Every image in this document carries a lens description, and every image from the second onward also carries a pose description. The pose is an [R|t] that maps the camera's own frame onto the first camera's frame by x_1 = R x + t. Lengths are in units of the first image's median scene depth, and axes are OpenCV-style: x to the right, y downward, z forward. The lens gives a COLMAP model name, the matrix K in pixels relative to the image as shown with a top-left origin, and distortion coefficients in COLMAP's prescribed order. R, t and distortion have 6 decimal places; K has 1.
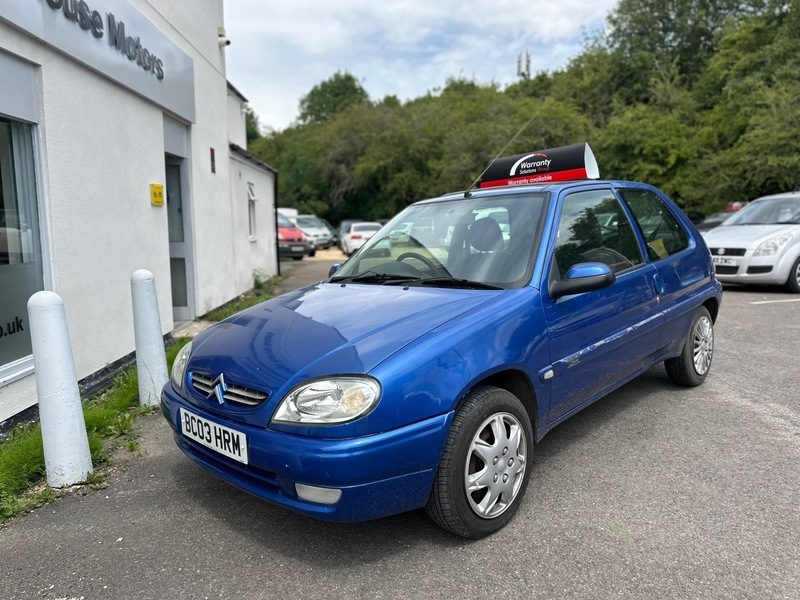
lens RADIAL K [[566.0, 0, 398.9], [0, 566.0, 303.3], [0, 0, 1]] dist [0.030660, -0.041943]
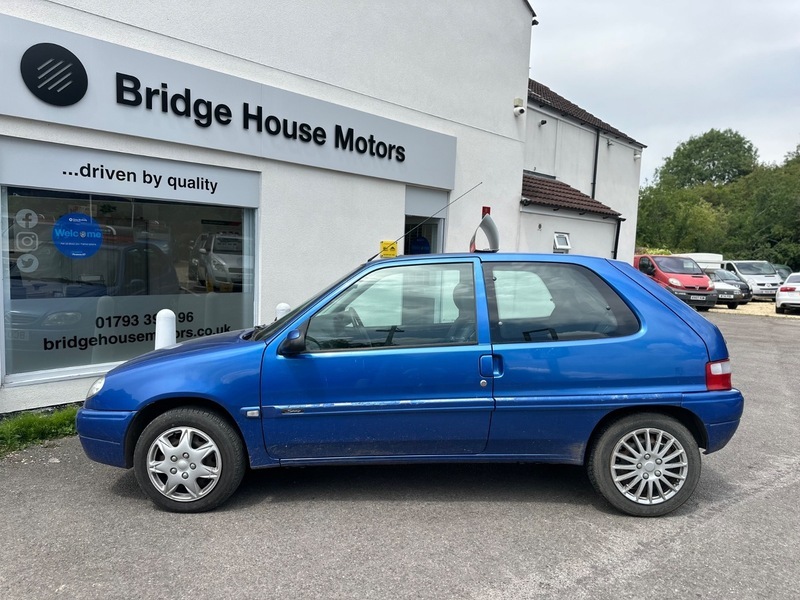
lens RADIAL K [[563.3, 0, 405.6], [0, 563.3, 301.6], [0, 0, 1]] dist [0.084484, -0.140961]
pose [[0.687801, 0.086142, -0.720770, 0.106721], [-0.135959, 0.990649, -0.011344, -0.011613], [0.713054, 0.105798, 0.693081, 0.027118]]
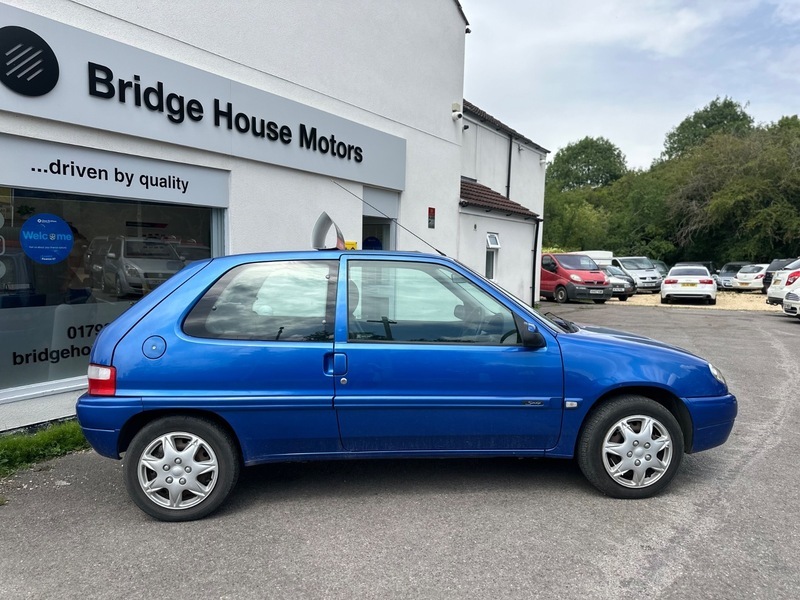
lens RADIAL K [[563.2, 0, 401.9], [0, 563.2, 301.3], [0, 0, 1]] dist [0.075617, -0.114959]
pose [[0.808685, 0.059767, -0.585198, 0.085762], [-0.100035, 0.994307, -0.036689, -0.006755], [0.579674, 0.088210, 0.810060, 0.005487]]
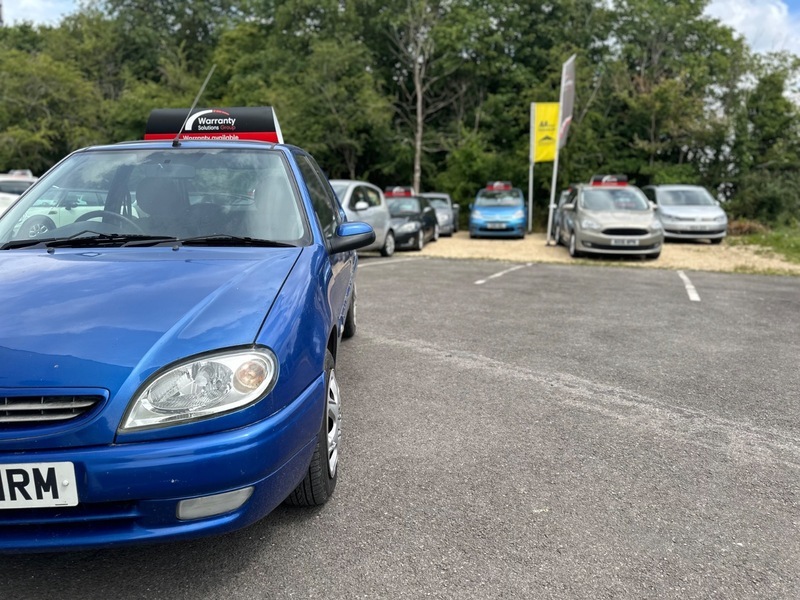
lens RADIAL K [[566.0, 0, 398.9], [0, 566.0, 303.3], [0, 0, 1]] dist [0.030660, -0.041943]
pose [[0.683322, -0.089890, 0.724563, -0.030934], [0.068255, 0.995911, 0.059183, 0.002143], [-0.726920, 0.009014, 0.686663, 0.017162]]
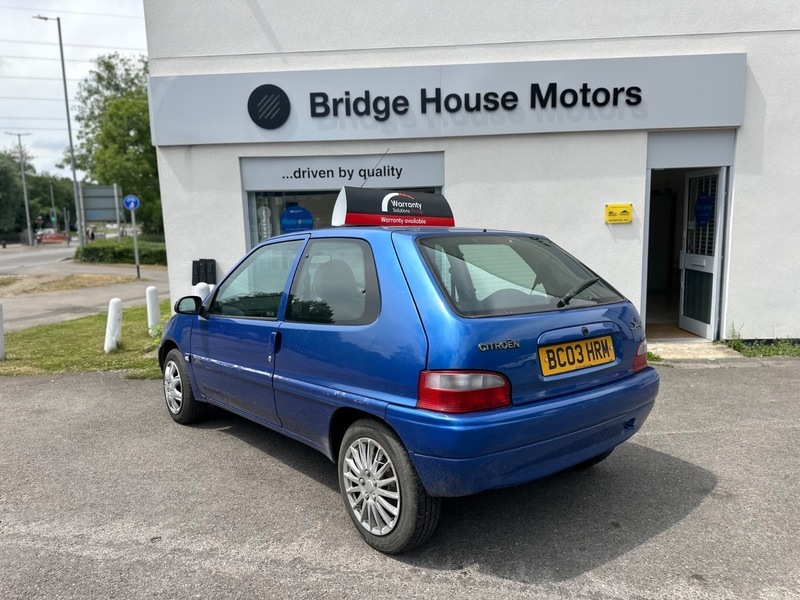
lens RADIAL K [[560.6, 0, 400.1], [0, 560.6, 310.0], [0, 0, 1]] dist [0.055534, -0.075940]
pose [[-0.094141, 0.157173, -0.983074, 0.139959], [-0.114247, 0.979230, 0.167499, -0.027815], [0.988982, 0.128082, -0.074230, 0.133424]]
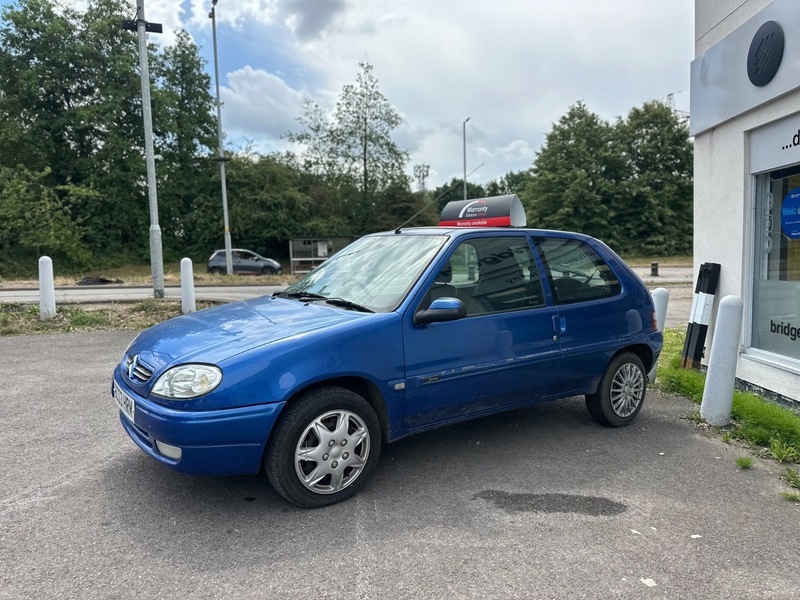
lens RADIAL K [[560.6, 0, 400.1], [0, 560.6, 310.0], [0, 0, 1]] dist [0.055534, -0.075940]
pose [[-0.995456, 0.018701, 0.093365, 0.010212], [0.039833, 0.972393, 0.229926, -0.032972], [-0.086488, 0.232600, -0.968719, 0.230925]]
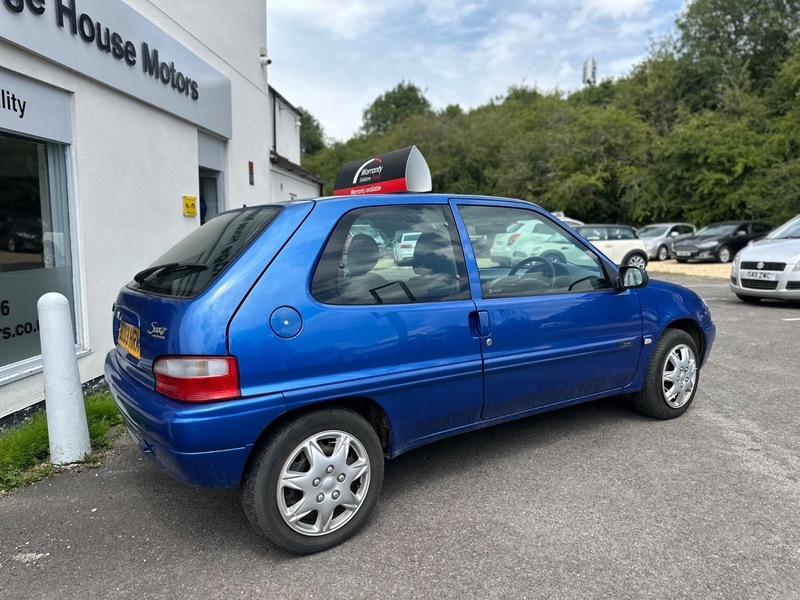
lens RADIAL K [[567.0, 0, 403.5], [0, 567.0, 303.5], [0, 0, 1]] dist [0.031033, -0.039938]
pose [[0.994670, 0.021411, -0.100864, 0.017973], [-0.022842, 0.999654, -0.013052, -0.000085], [0.100550, 0.015286, 0.994815, -0.006735]]
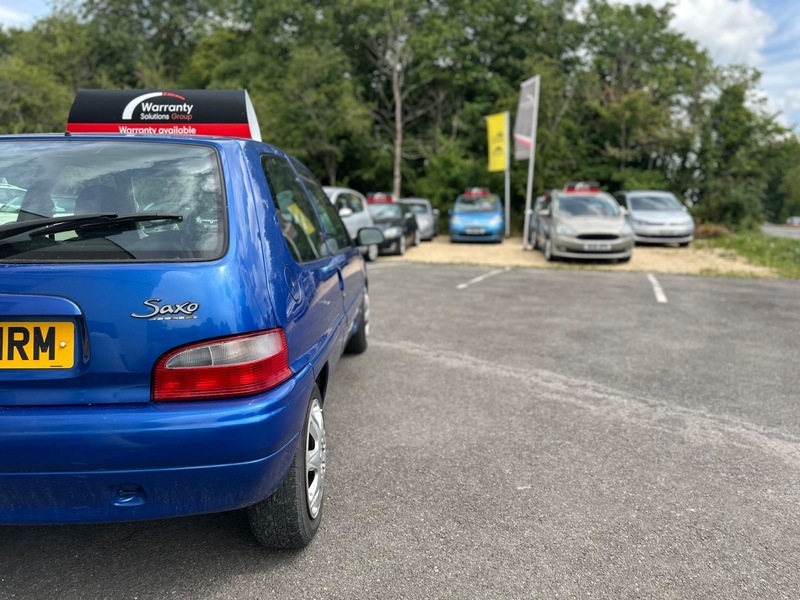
lens RADIAL K [[564.6, 0, 406.8], [0, 564.6, 299.3], [0, 0, 1]] dist [0.035790, -0.044806]
pose [[0.644947, -0.086508, 0.759316, -0.039072], [0.075477, 0.995925, 0.049357, 0.001311], [-0.760491, 0.025478, 0.648848, 0.013045]]
